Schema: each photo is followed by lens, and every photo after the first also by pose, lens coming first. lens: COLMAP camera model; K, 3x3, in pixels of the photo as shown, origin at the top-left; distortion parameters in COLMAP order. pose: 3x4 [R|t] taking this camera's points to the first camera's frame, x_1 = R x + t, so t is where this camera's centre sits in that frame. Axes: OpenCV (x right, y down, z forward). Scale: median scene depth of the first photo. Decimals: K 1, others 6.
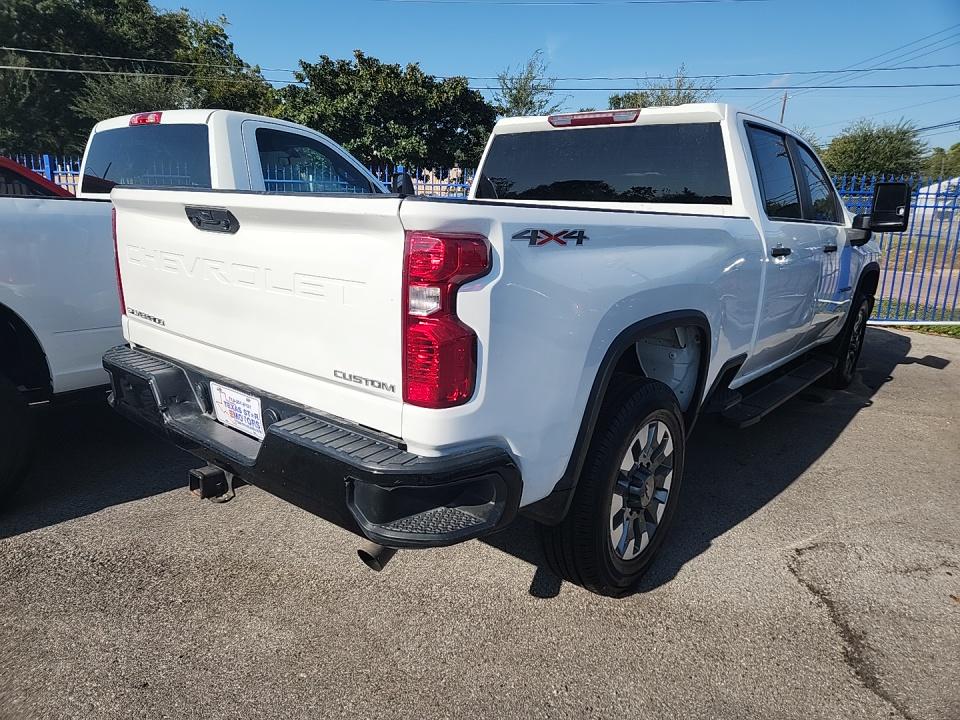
lens RADIAL K [[655.2, 0, 475.8], [0, 655.2, 355.6], [0, 0, 1]] dist [0.057416, -0.046610]
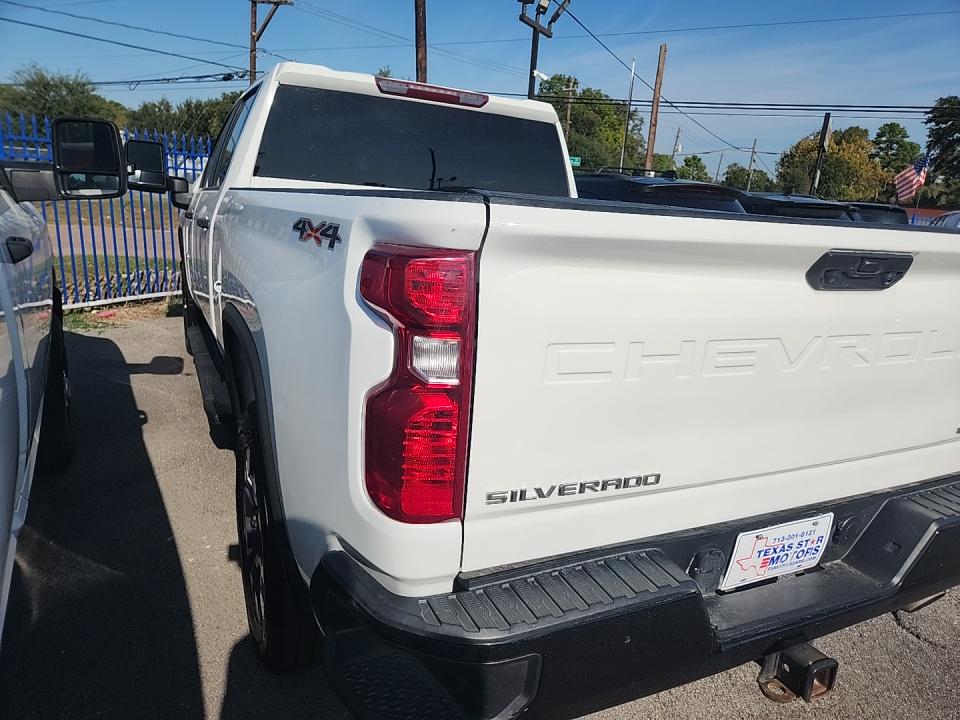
lens RADIAL K [[655.2, 0, 491.8], [0, 655.2, 369.8], [0, 0, 1]] dist [0.057416, -0.046610]
pose [[0.383971, -0.234395, 0.893099, -0.128929], [0.151564, 0.970123, 0.189447, -0.033184], [-0.910821, 0.062619, 0.408025, 0.123186]]
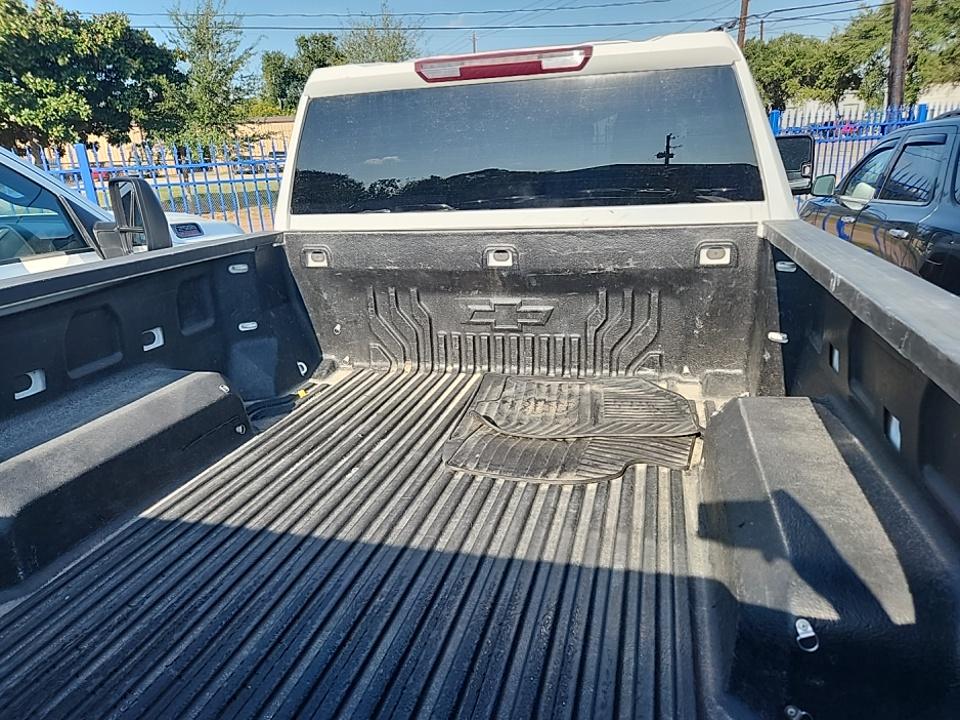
lens RADIAL K [[655.2, 0, 479.8], [0, 655.2, 367.5], [0, 0, 1]] dist [0.057416, -0.046610]
pose [[0.902011, -0.207394, 0.378634, -0.022038], [0.173465, 0.977249, 0.122039, -0.035734], [-0.395330, -0.044401, 0.917465, 0.095446]]
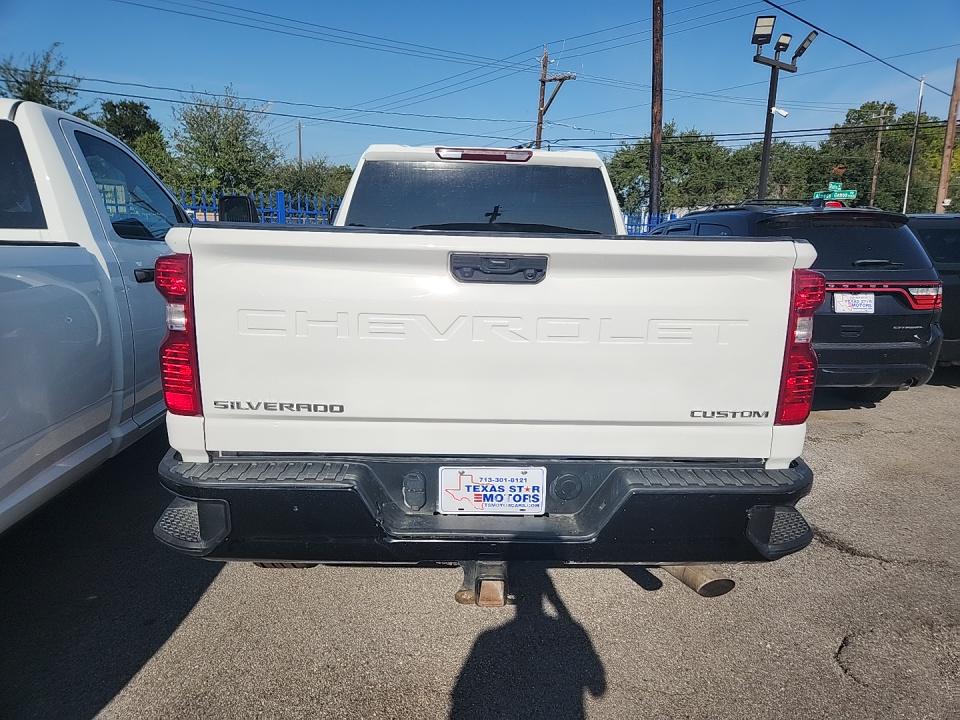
lens RADIAL K [[655.2, 0, 490.0], [0, 655.2, 359.3], [0, 0, 1]] dist [0.057416, -0.046610]
pose [[0.740312, -0.137732, 0.658003, -0.112205], [0.152376, 0.987692, 0.035305, -0.014189], [-0.654767, 0.074127, 0.752187, 0.045009]]
